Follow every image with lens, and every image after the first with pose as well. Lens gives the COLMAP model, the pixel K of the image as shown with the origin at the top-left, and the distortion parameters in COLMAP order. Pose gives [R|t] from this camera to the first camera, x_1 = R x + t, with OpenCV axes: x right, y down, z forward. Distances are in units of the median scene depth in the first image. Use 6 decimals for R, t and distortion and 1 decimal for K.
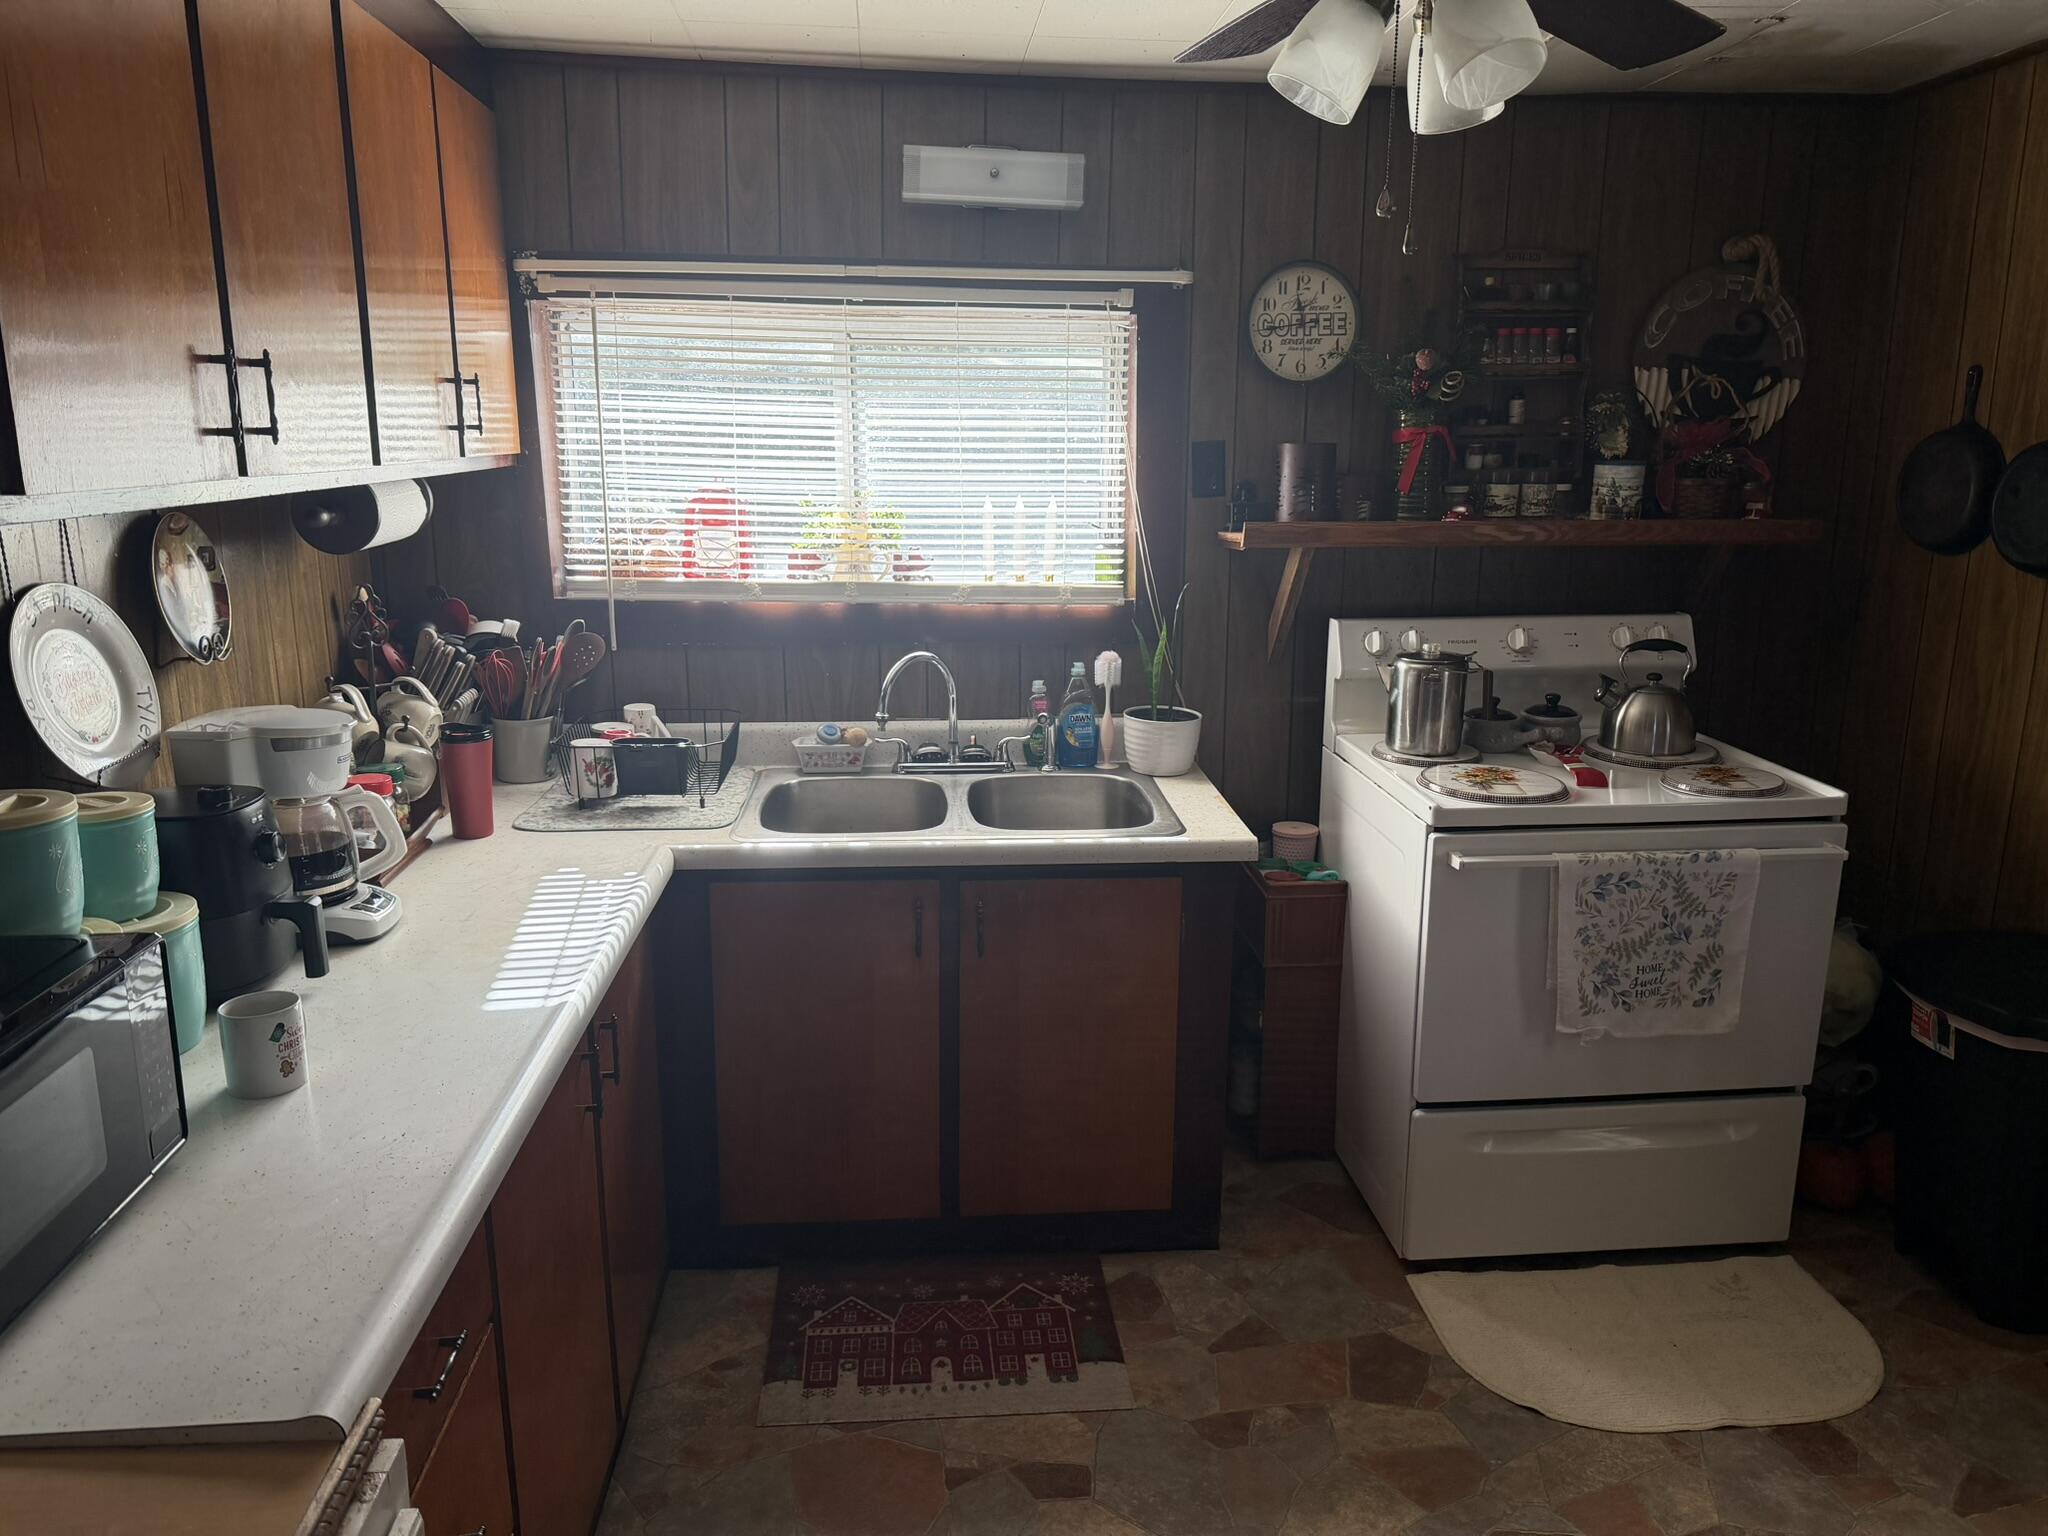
lens RADIAL K [[1442.3, 0, 1029.0], [0, 1442.3, 774.4], [0, 0, 1]] dist [0.022983, -0.024639]
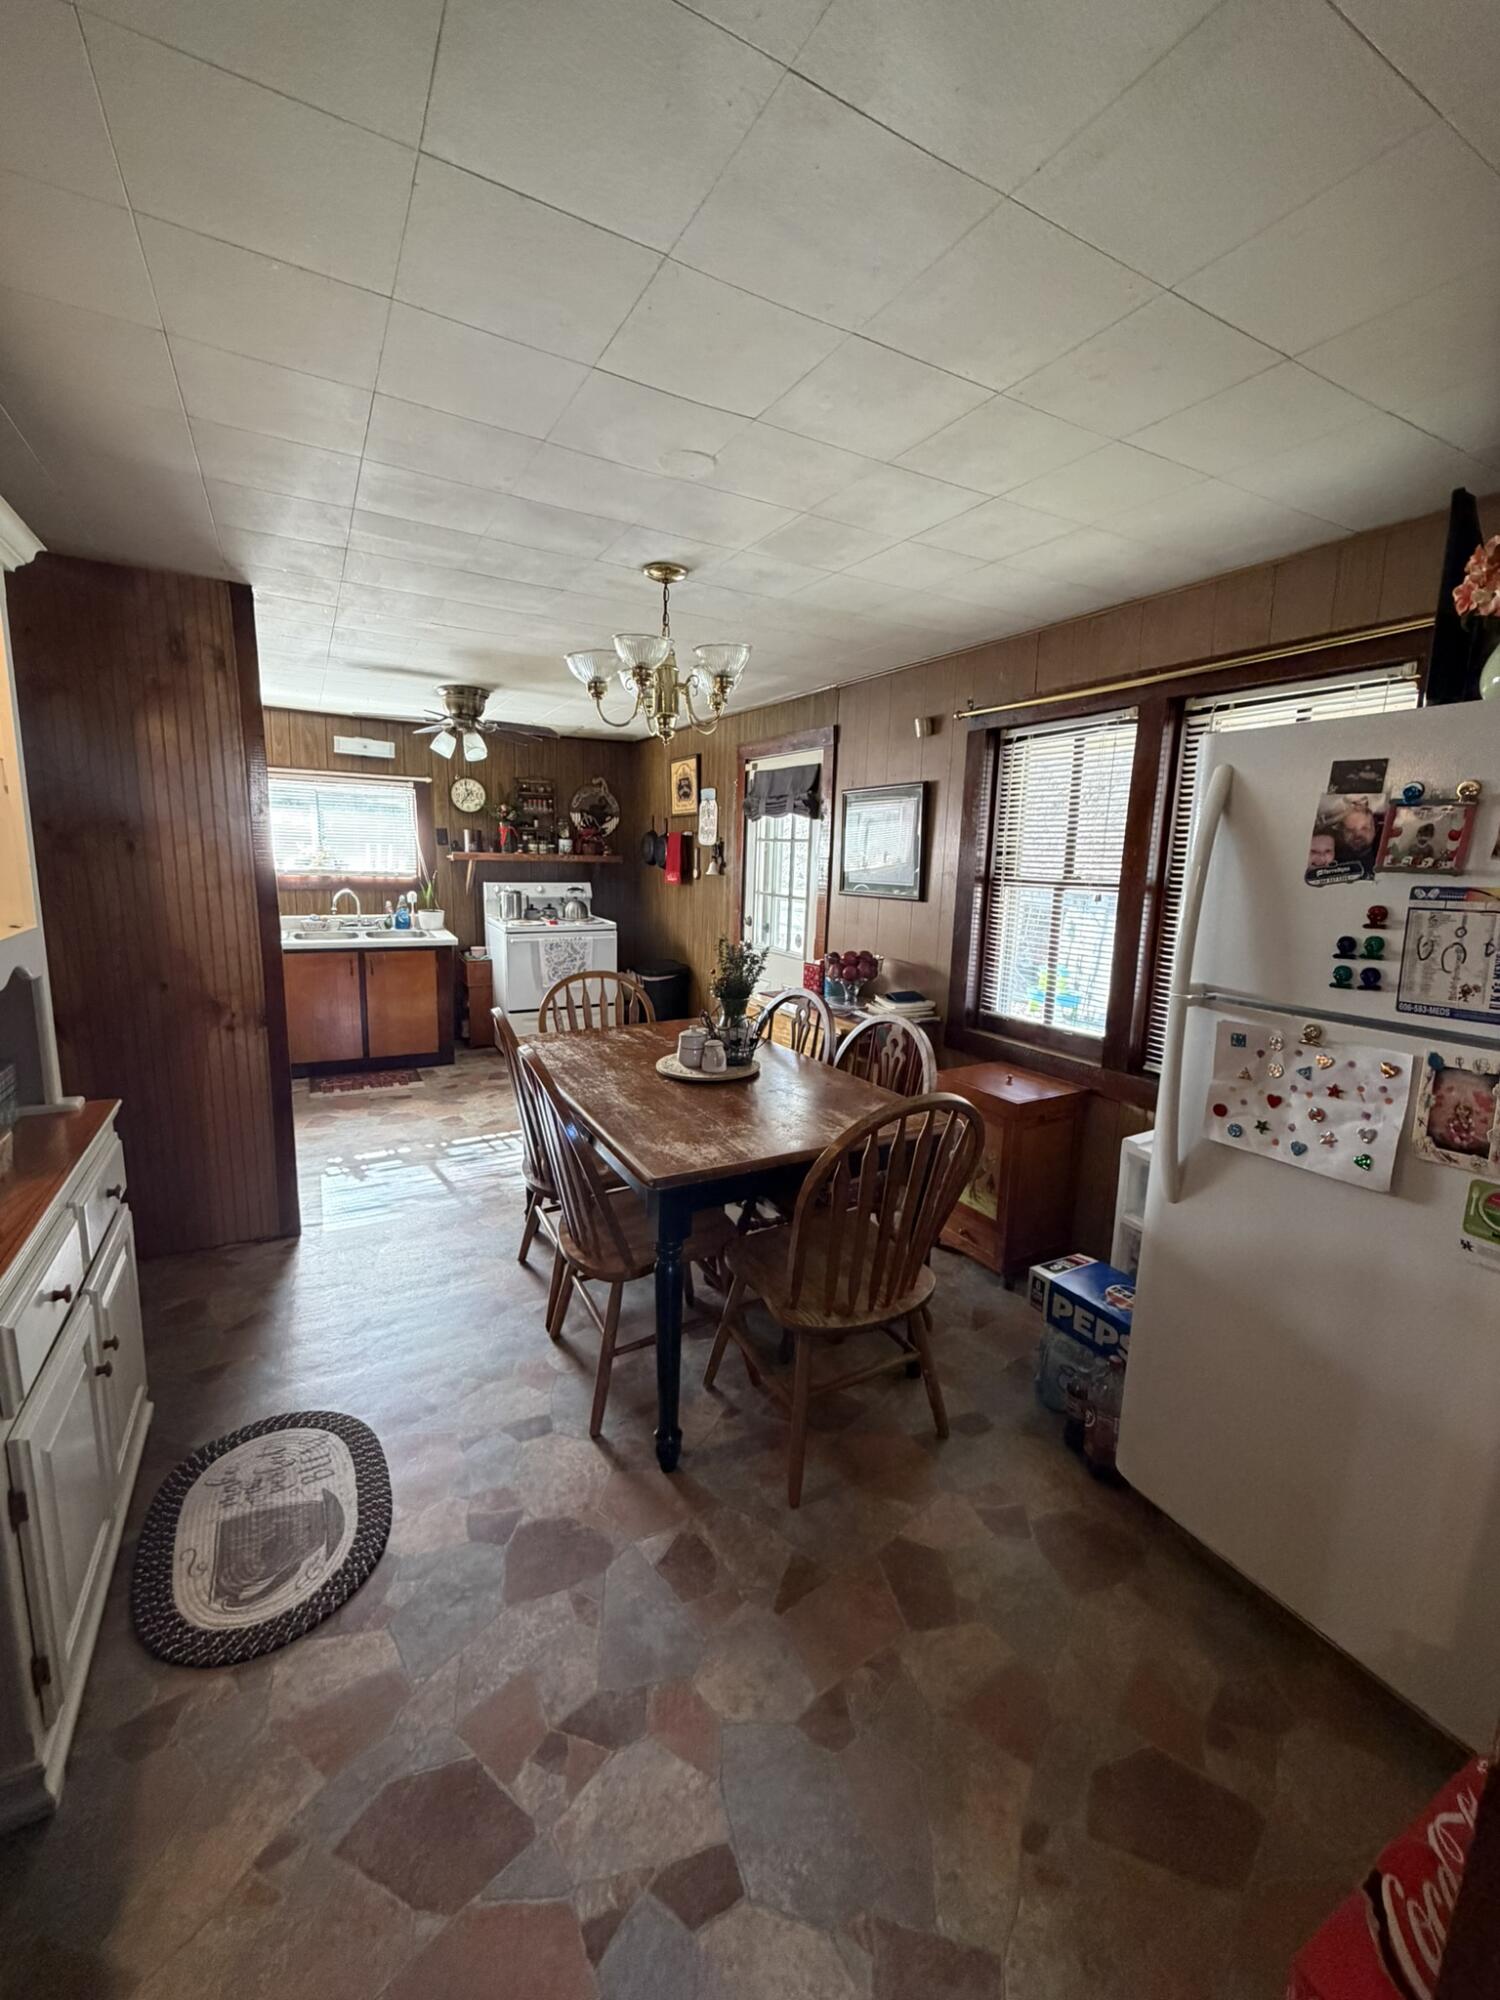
lens RADIAL K [[796.0, 0, 745.8], [0, 796.0, 988.3], [0, 0, 1]] dist [-0.001450, 0.000607]
pose [[0.914016, -0.046037, 0.403057, 0.011461], [0.064508, 0.997392, -0.032363, 0.247252], [-0.400516, 0.055581, 0.914602, -0.962868]]
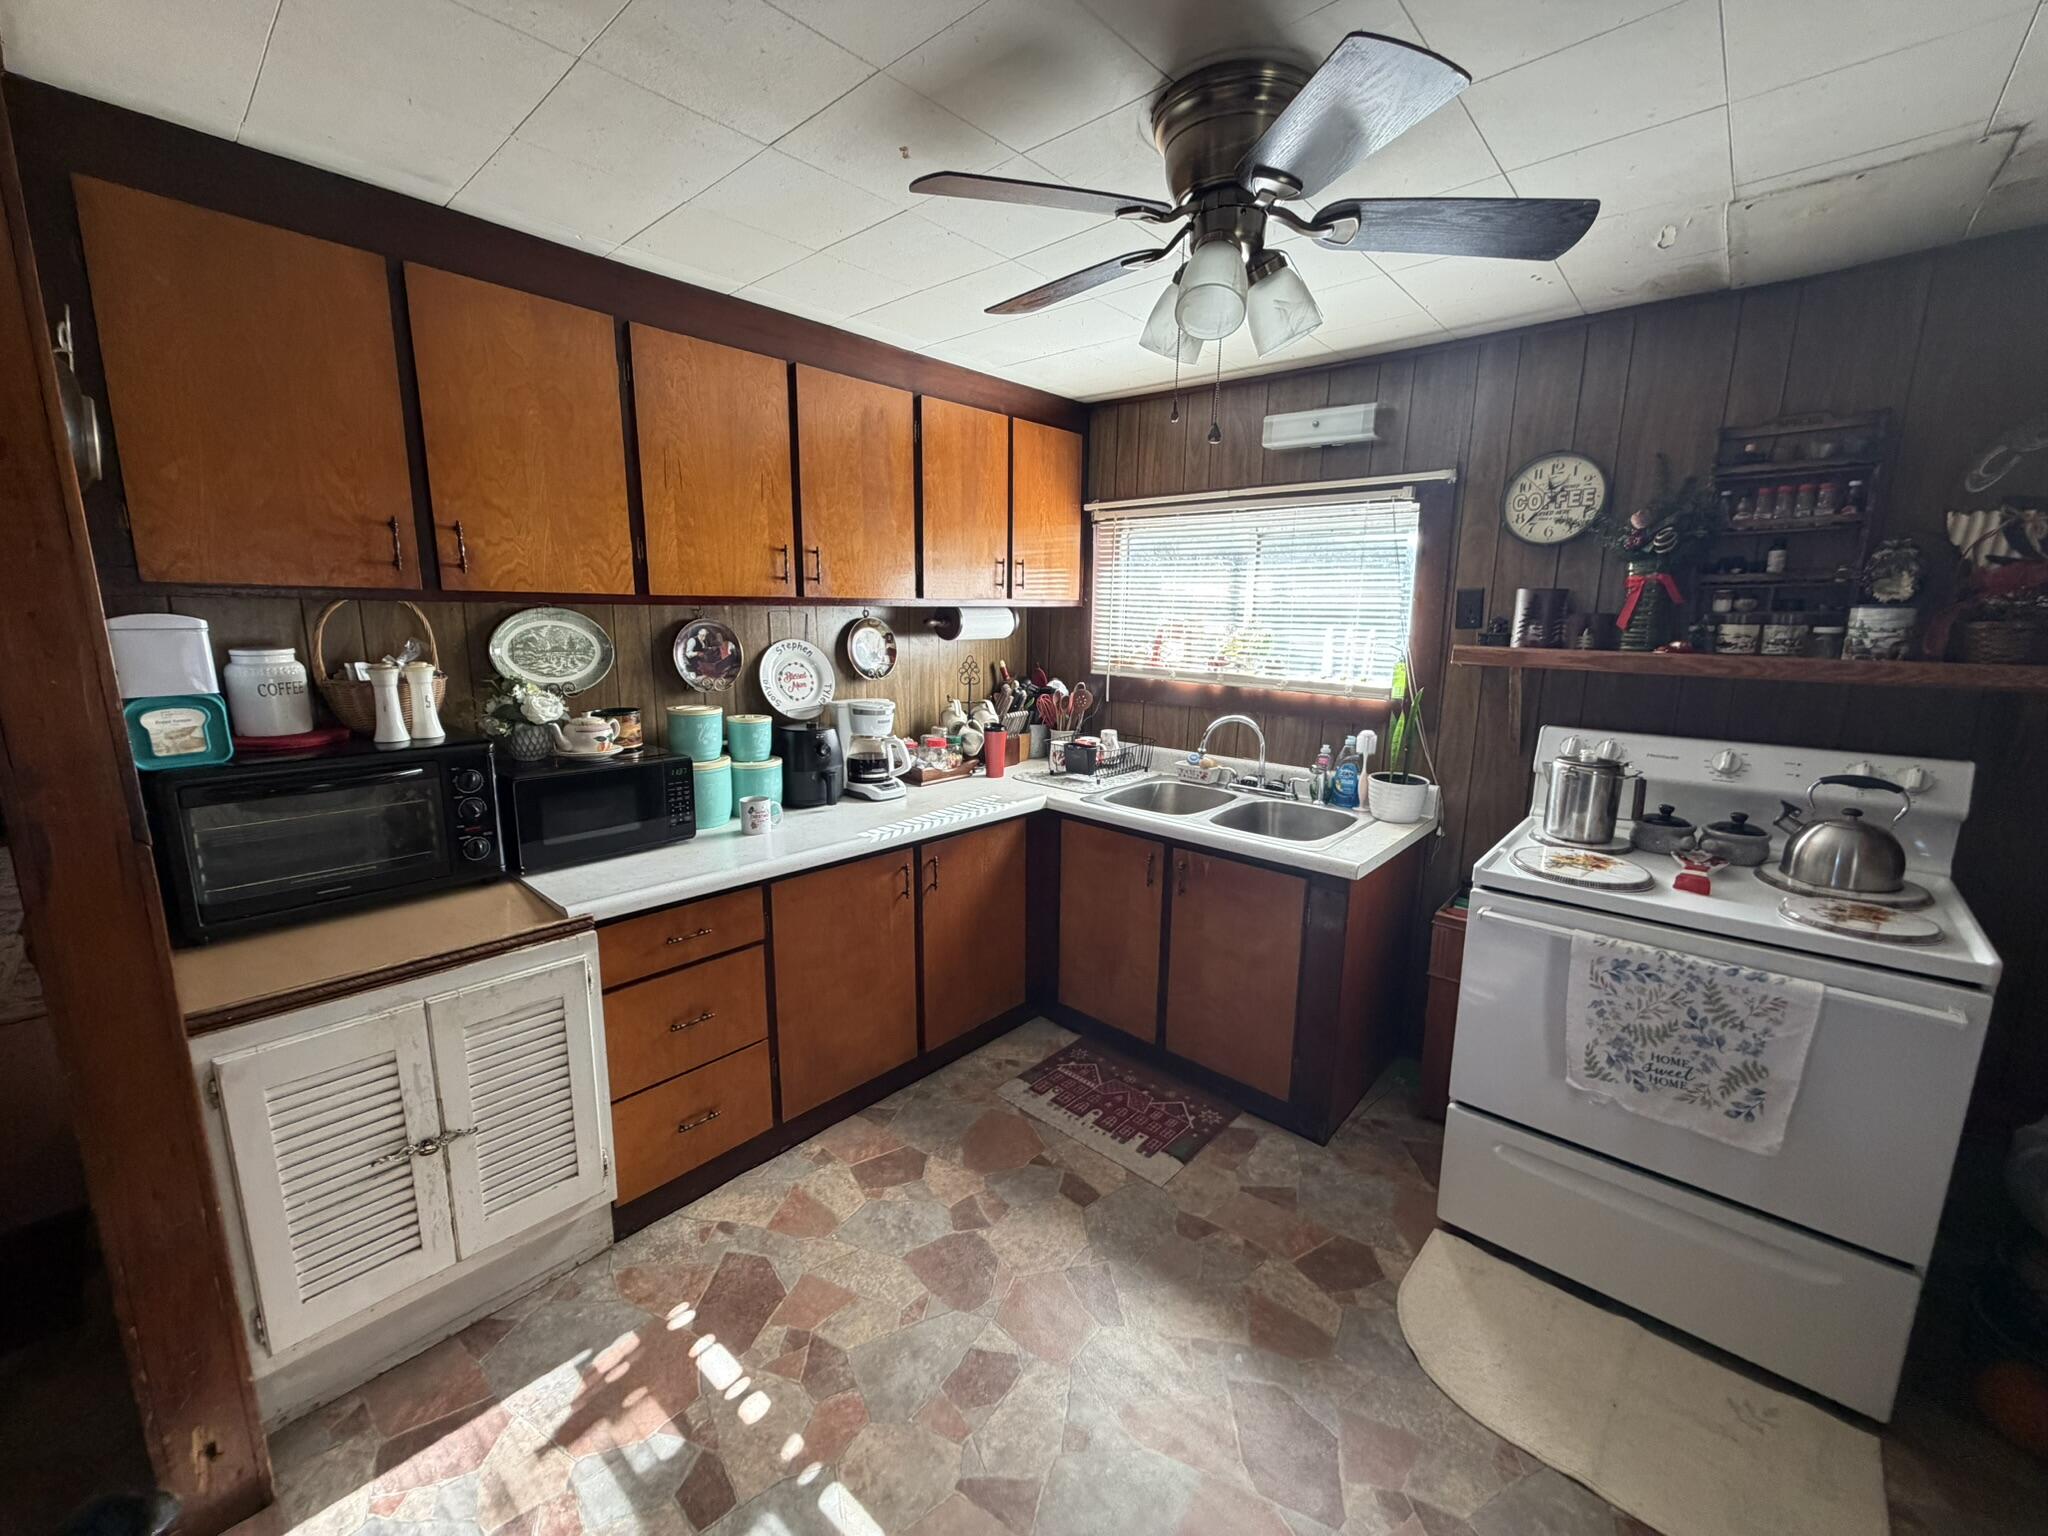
lens RADIAL K [[815.1, 0, 1014.6], [0, 815.1, 762.9], [0, 0, 1]] dist [-0.001450, 0.000607]
pose [[0.674305, 0.141135, -0.724841, 0.441921], [-0.175680, 0.984044, 0.028173, -0.013993], [0.717252, 0.108343, 0.688340, 0.177858]]
